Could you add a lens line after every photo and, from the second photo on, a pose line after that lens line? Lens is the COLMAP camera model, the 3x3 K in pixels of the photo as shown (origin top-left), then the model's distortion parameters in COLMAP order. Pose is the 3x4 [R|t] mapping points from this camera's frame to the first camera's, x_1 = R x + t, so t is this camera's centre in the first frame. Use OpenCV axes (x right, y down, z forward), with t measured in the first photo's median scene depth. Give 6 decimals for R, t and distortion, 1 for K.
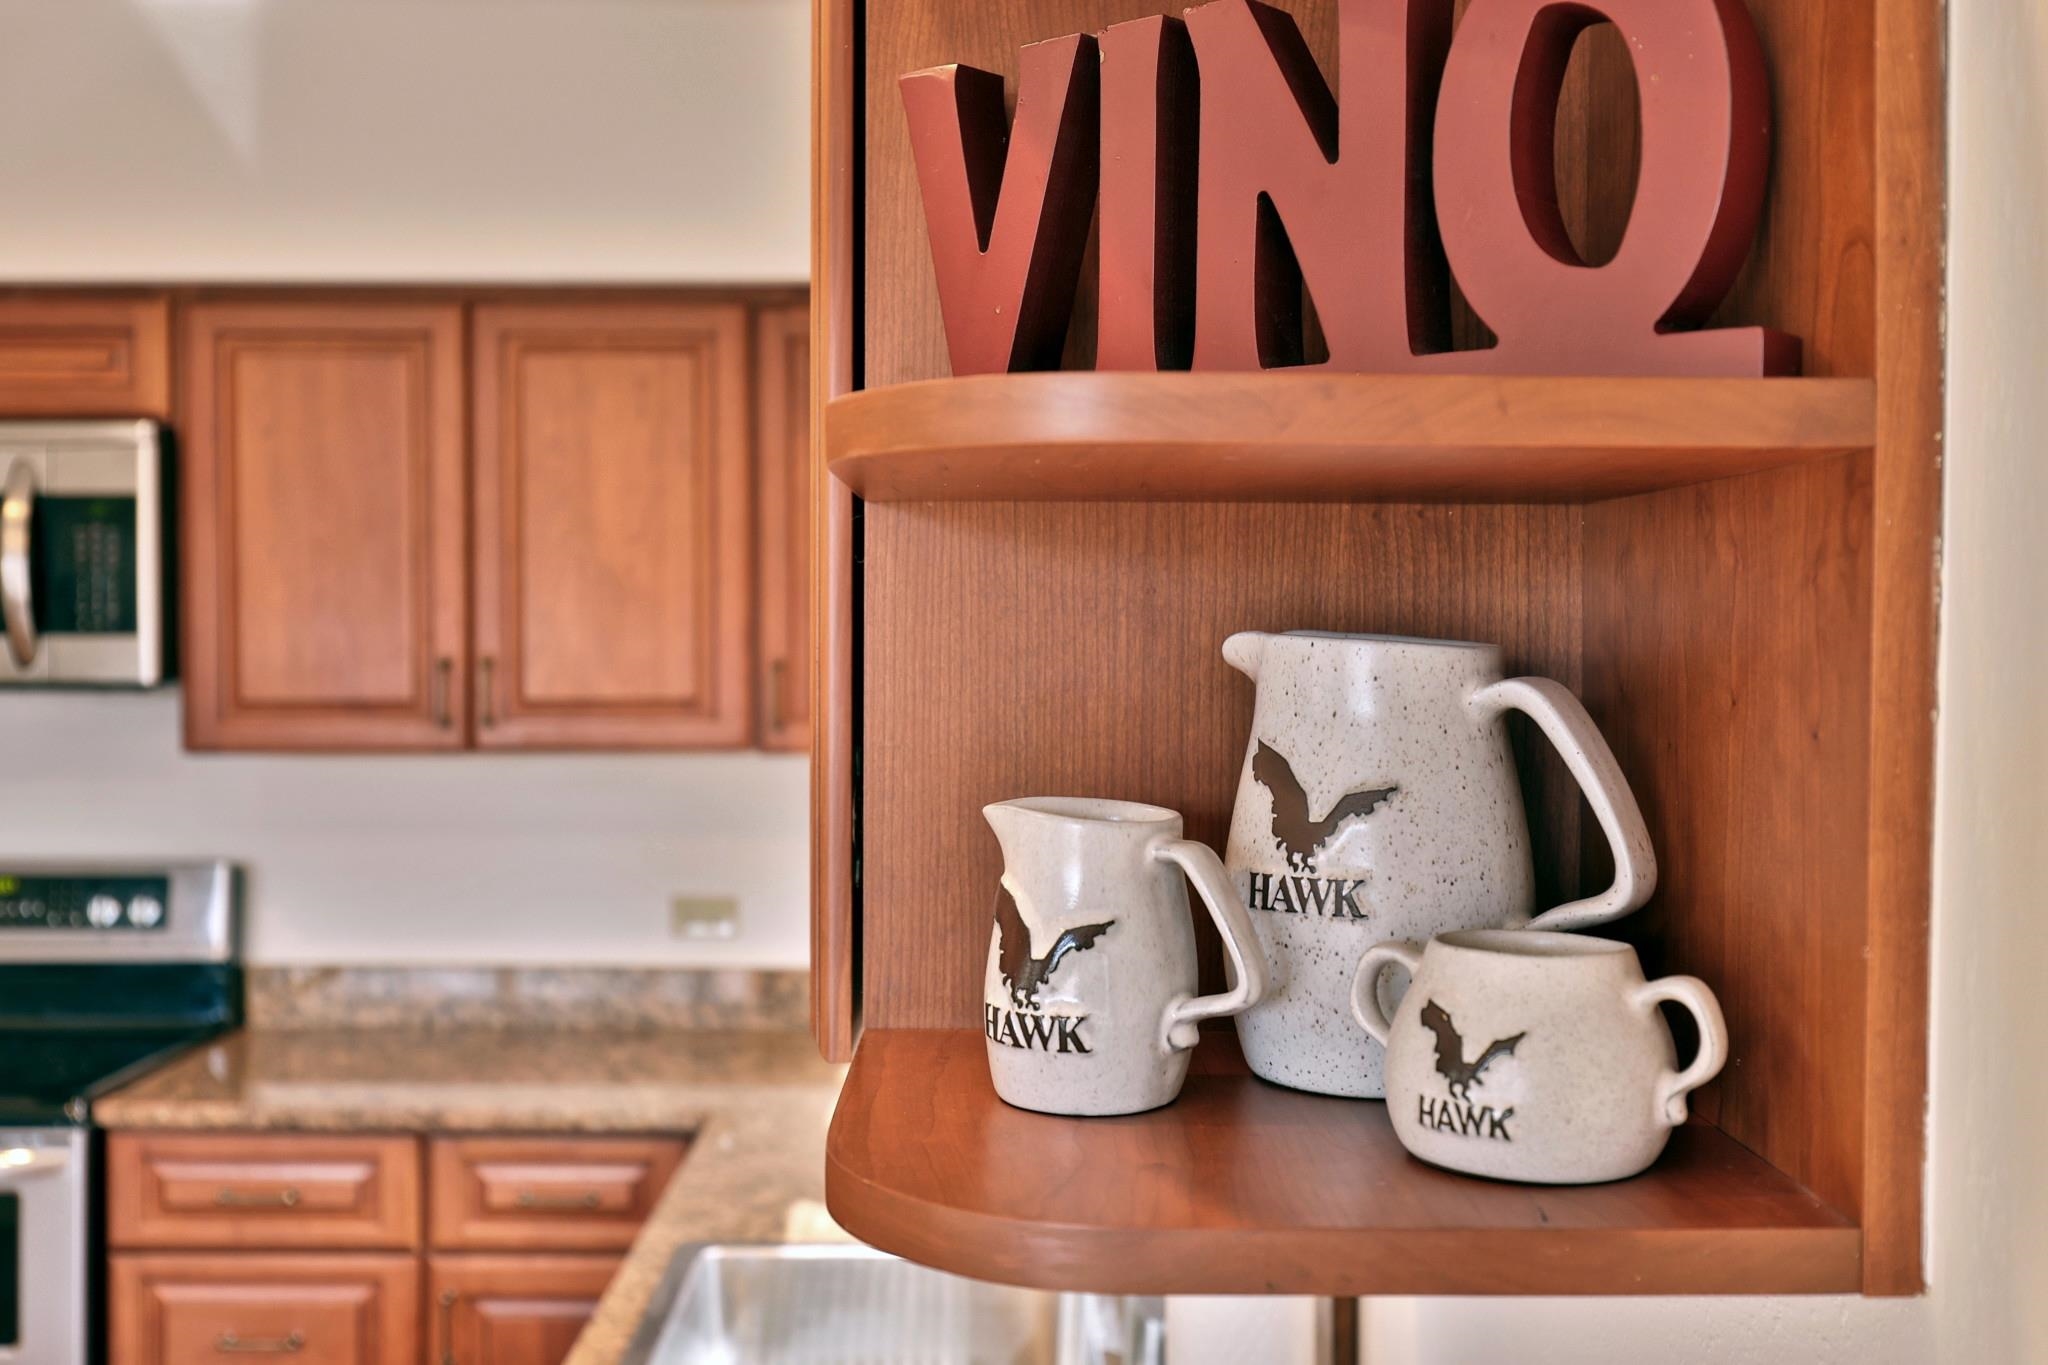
lens RADIAL K [[2096.5, 0, 1024.0], [0, 2096.5, 682.5], [0, 0, 1]] dist [-0.000701, 0.003841]
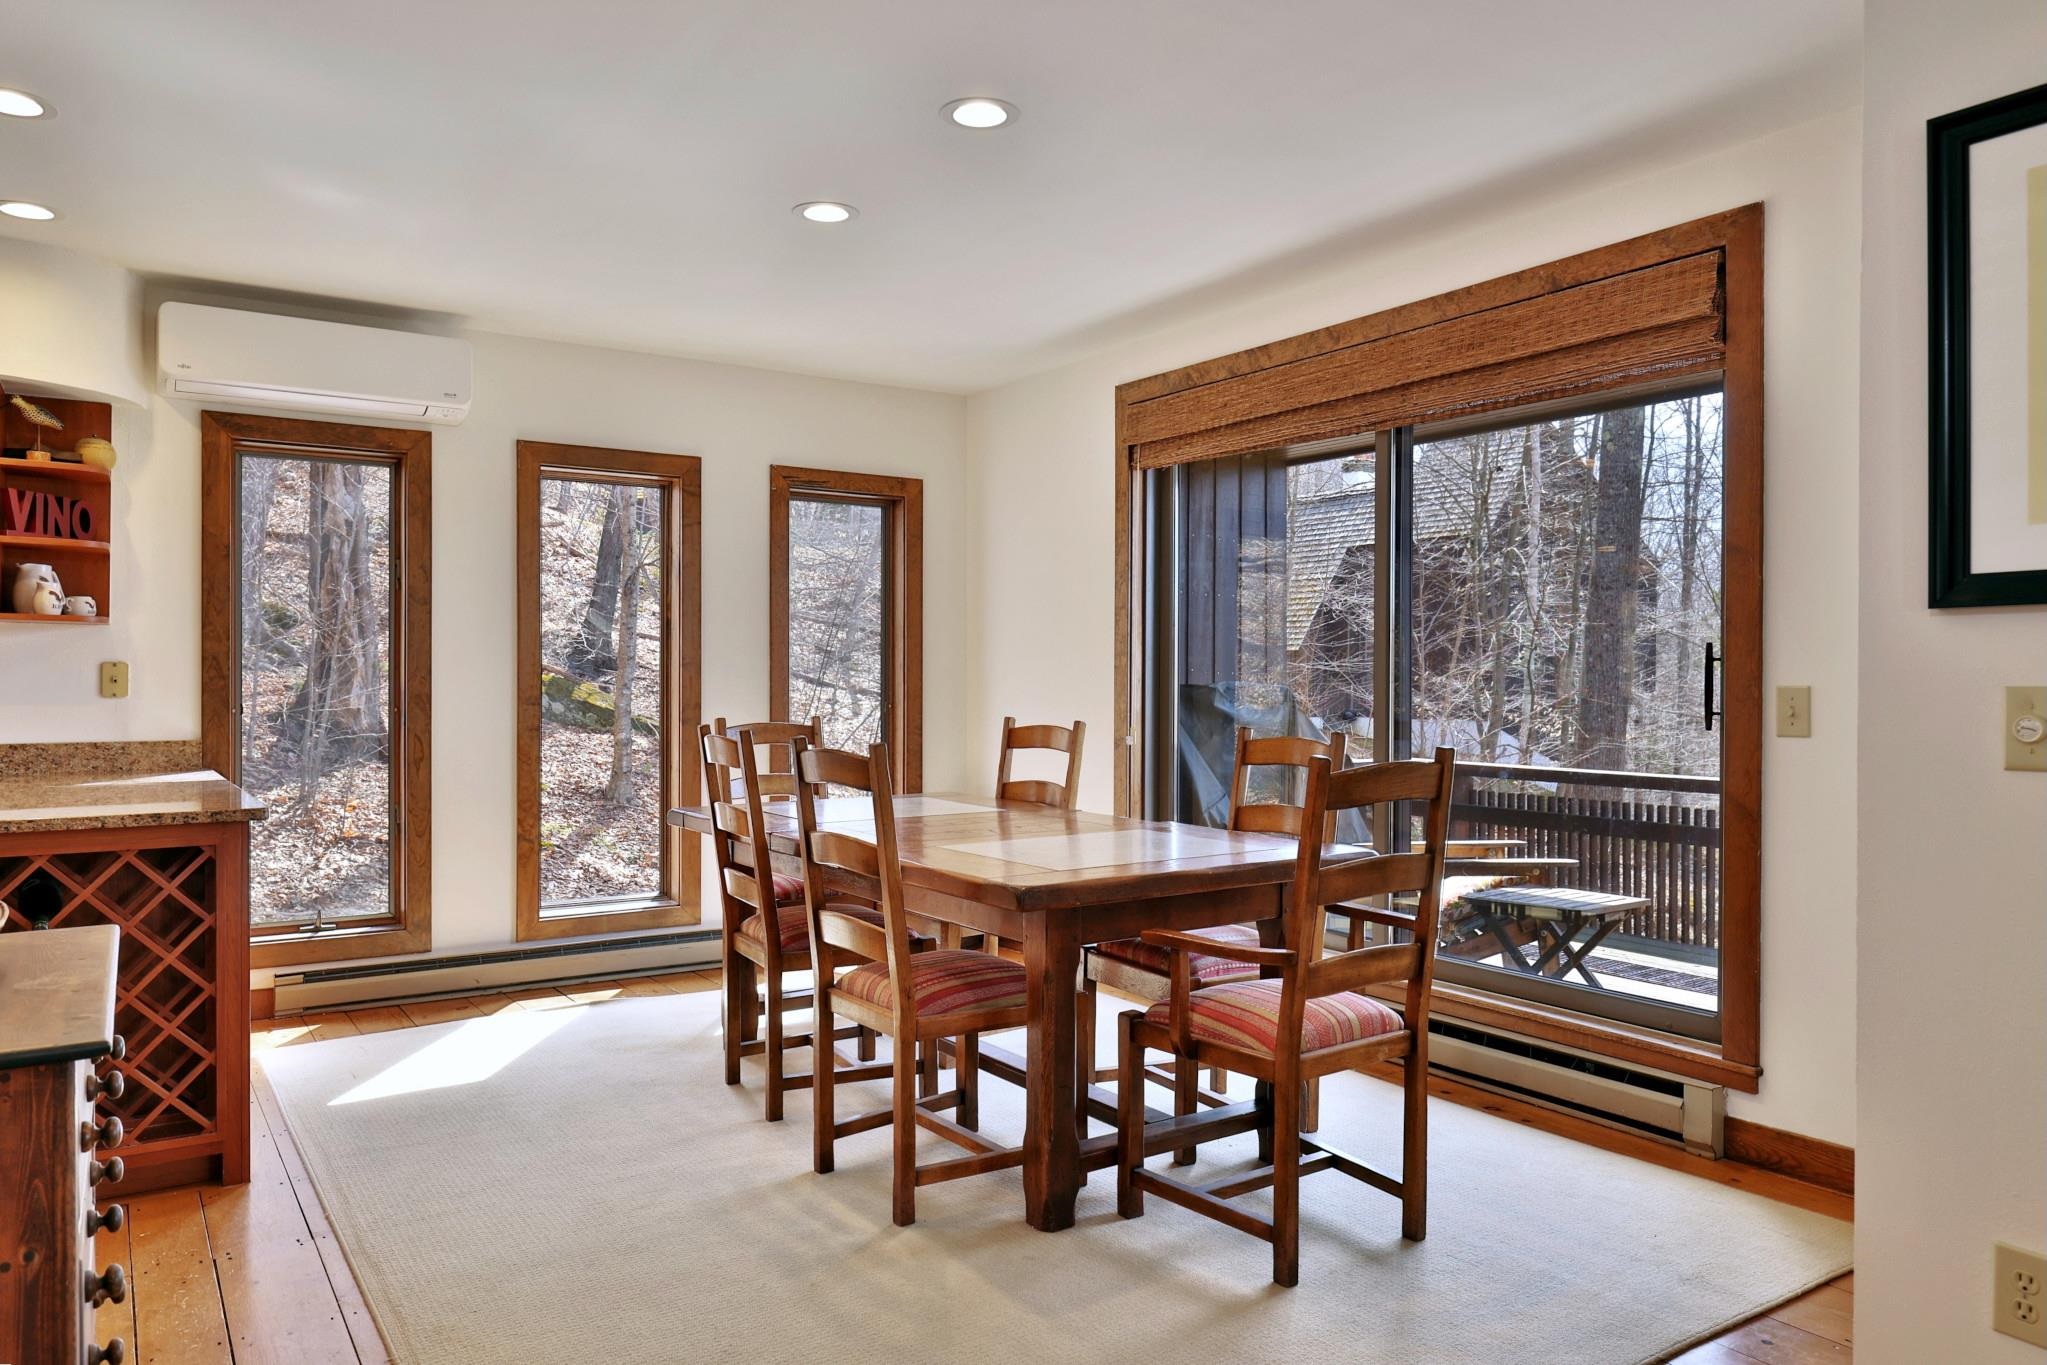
lens RADIAL K [[1382.3, 0, 1023.5], [0, 1382.3, 682.5], [0, 0, 1]] dist [0.000434, 0.000476]
pose [[-0.545965, -0.006492, 0.837783, -1.772315], [0.014145, 0.999756, 0.016965, 0.109526], [-0.837688, 0.021113, -0.545740, 0.183900]]
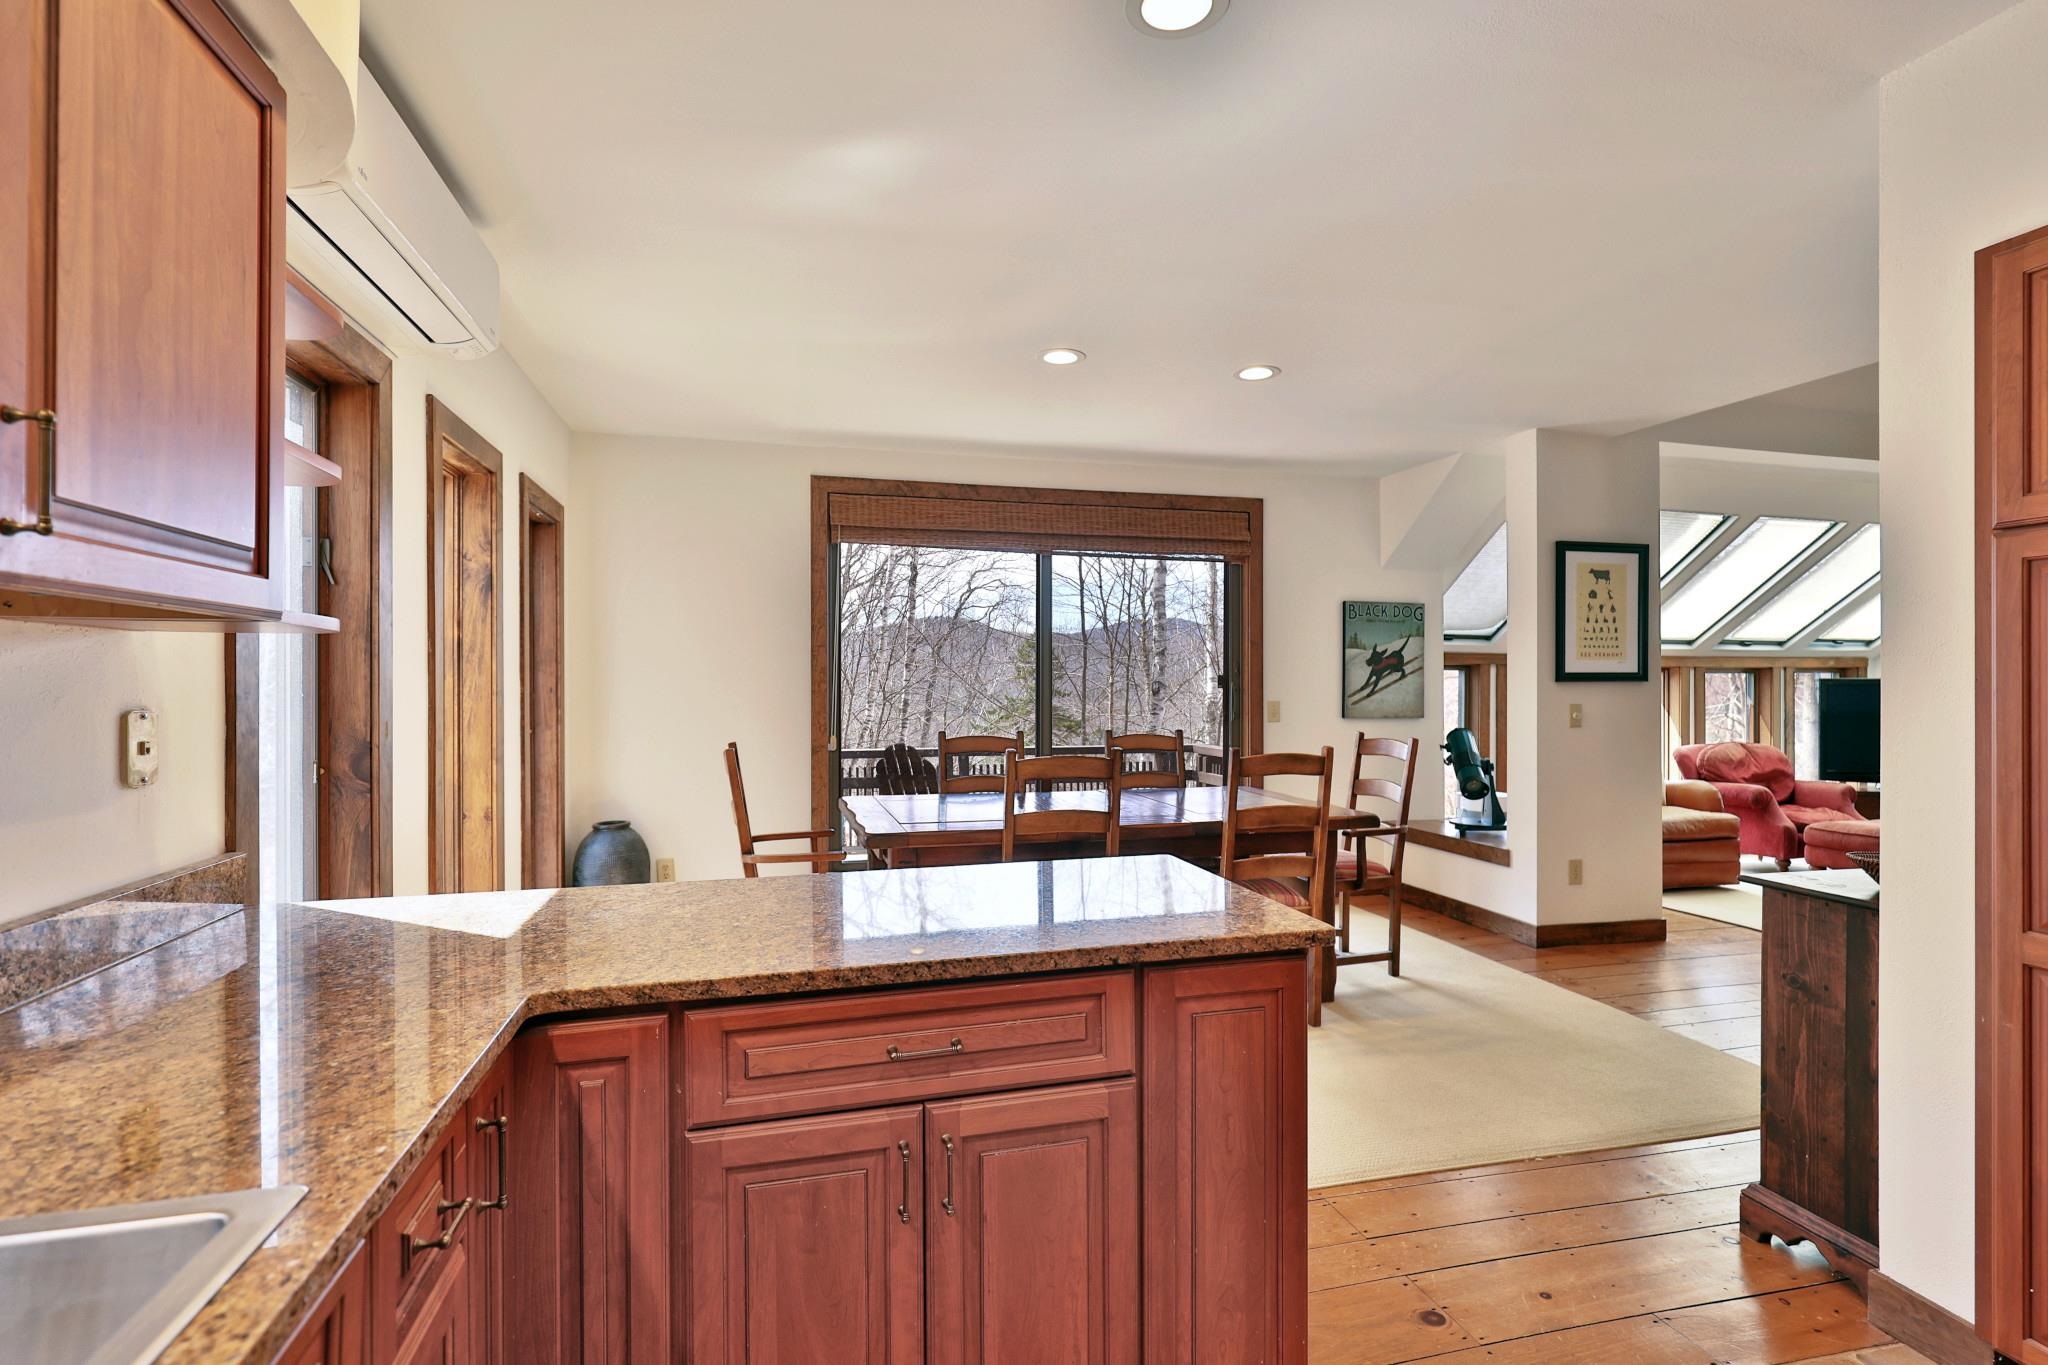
lens RADIAL K [[946.0, 0, 1024.0], [0, 946.0, 682.5], [0, 0, 1]] dist [-0.000818, -0.000030]
pose [[-0.971553, -0.005814, -0.236752, -0.236813], [-0.010976, 0.999730, 0.020489, 0.070072], [0.236569, 0.022505, -0.971354, 0.759813]]
